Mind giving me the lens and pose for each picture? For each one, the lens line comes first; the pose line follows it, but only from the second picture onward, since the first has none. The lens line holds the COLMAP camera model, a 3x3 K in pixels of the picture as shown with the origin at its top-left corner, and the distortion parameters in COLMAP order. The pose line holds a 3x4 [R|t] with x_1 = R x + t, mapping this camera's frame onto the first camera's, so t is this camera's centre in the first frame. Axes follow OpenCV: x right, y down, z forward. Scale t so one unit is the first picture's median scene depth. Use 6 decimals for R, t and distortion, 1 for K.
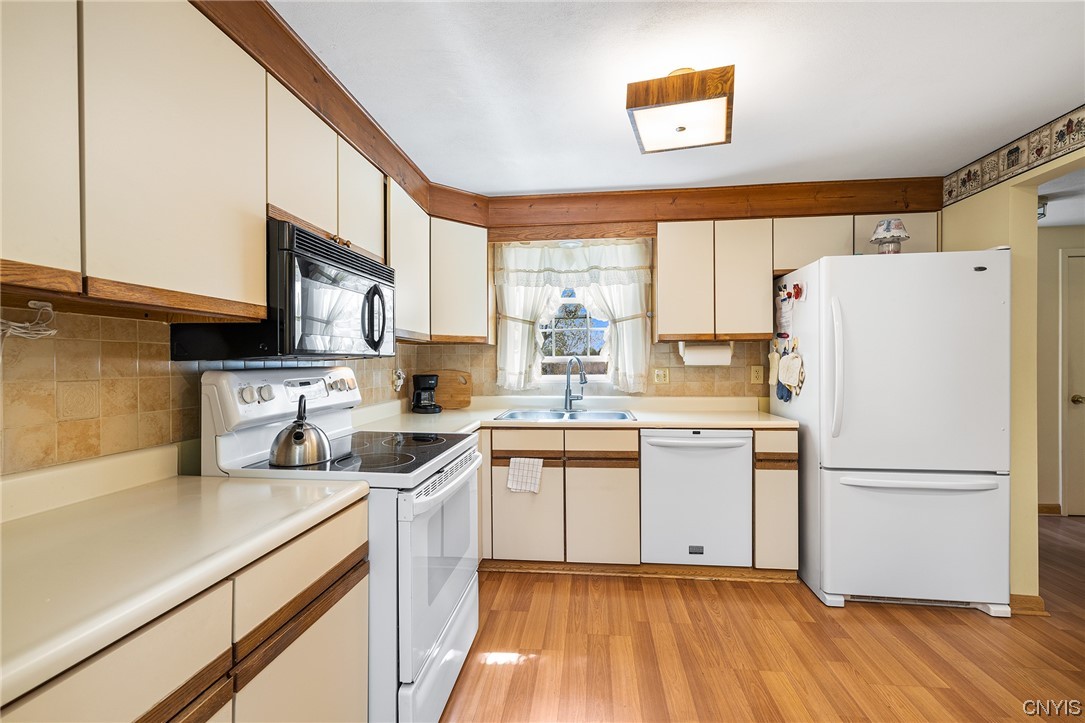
lens RADIAL K [[463.1, 0, 543.2], [0, 463.1, 358.9], [0, 0, 1]] dist [-0.000970, -0.000057]
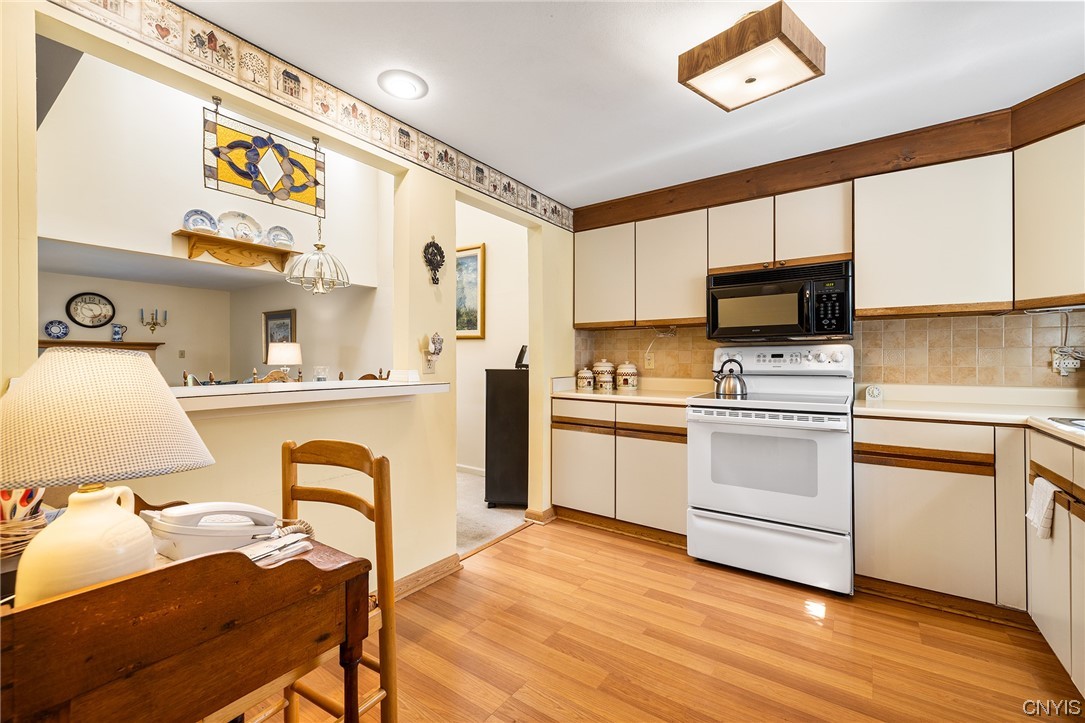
lens RADIAL K [[457.3, 0, 545.1], [0, 457.3, 363.5], [0, 0, 1]] dist [0.001364, 0.000085]
pose [[-0.489687, 0.011830, -0.871818, 1.072947], [0.006669, 0.999930, 0.009823, 0.051316], [0.871873, -0.001004, -0.489731, 0.902224]]
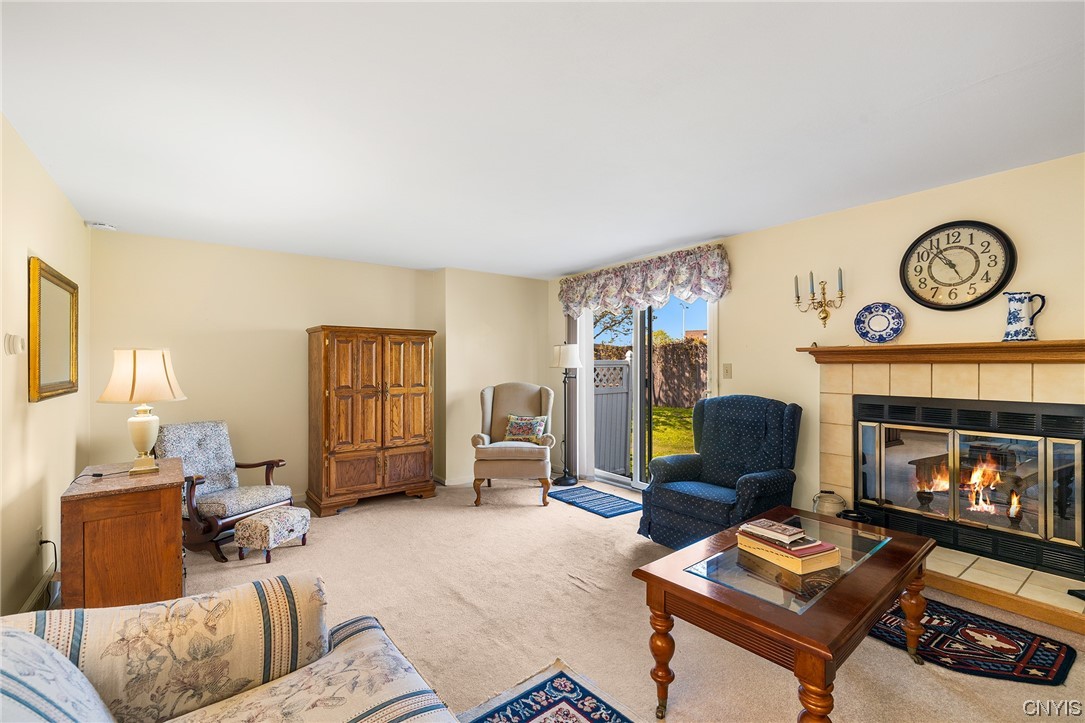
lens RADIAL K [[473.6, 0, 542.5], [0, 473.6, 361.5], [0, 0, 1]] dist [0.003945, 0.000408]
pose [[-0.678539, 0.012430, 0.734459, -0.315769], [-0.000970, 0.999841, -0.017817, -0.019418], [-0.734563, -0.012802, -0.678419, -1.614629]]
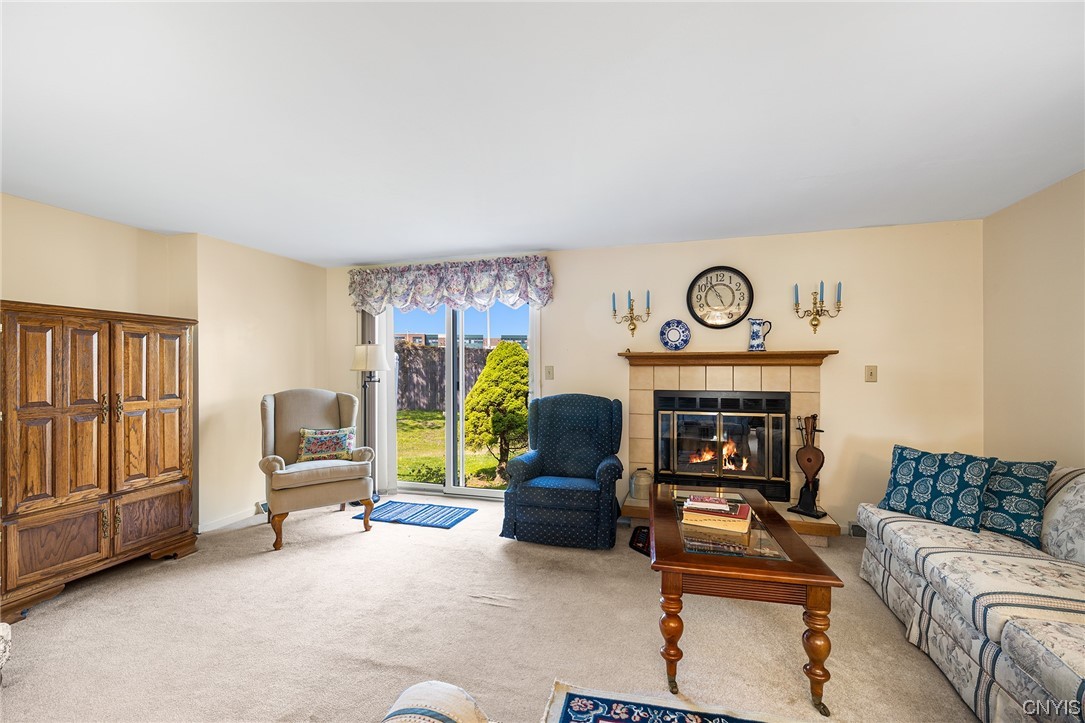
lens RADIAL K [[464.1, 0, 541.2], [0, 464.1, 365.8], [0, 0, 1]] dist [0.000650, 0.000385]
pose [[-0.984179, 0.008797, 0.176958, 0.230145], [0.006640, 0.999896, -0.012781, -0.020439], [-0.177053, -0.011403, -0.984135, -1.427996]]
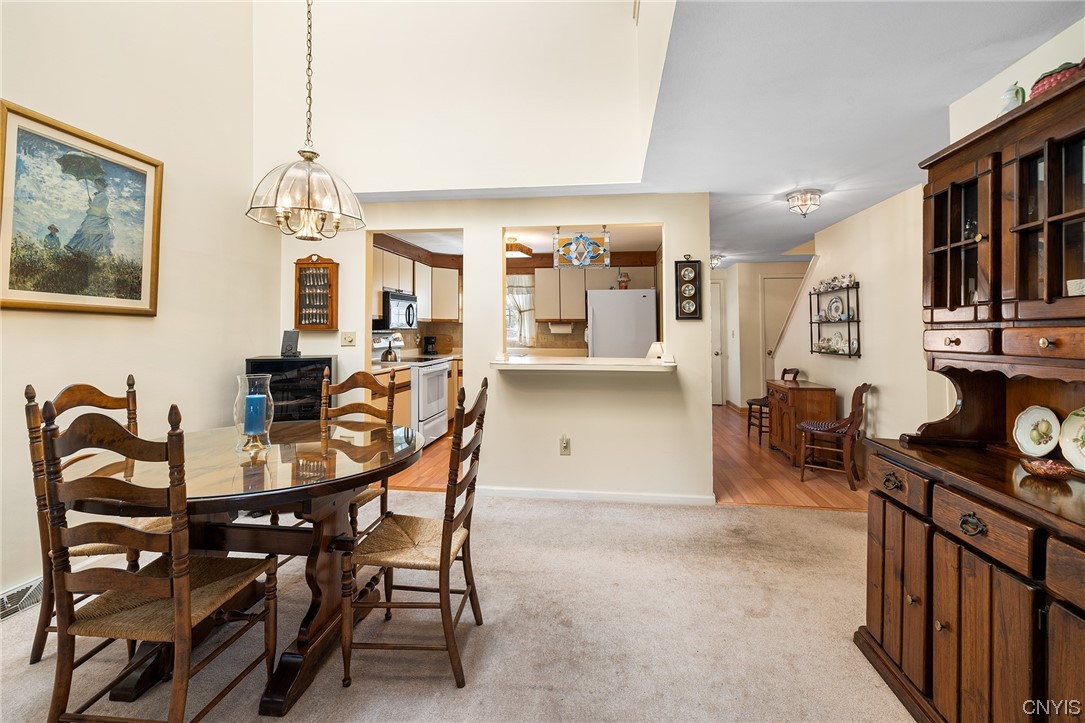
lens RADIAL K [[471.2, 0, 549.0], [0, 471.2, 326.5], [0, 0, 1]] dist [0.000345, -0.000116]
pose [[0.999722, 0.005907, -0.022806, 0.505875], [-0.005942, 0.999981, -0.001476, -0.019817], [0.022797, 0.001611, 0.999739, -1.707291]]
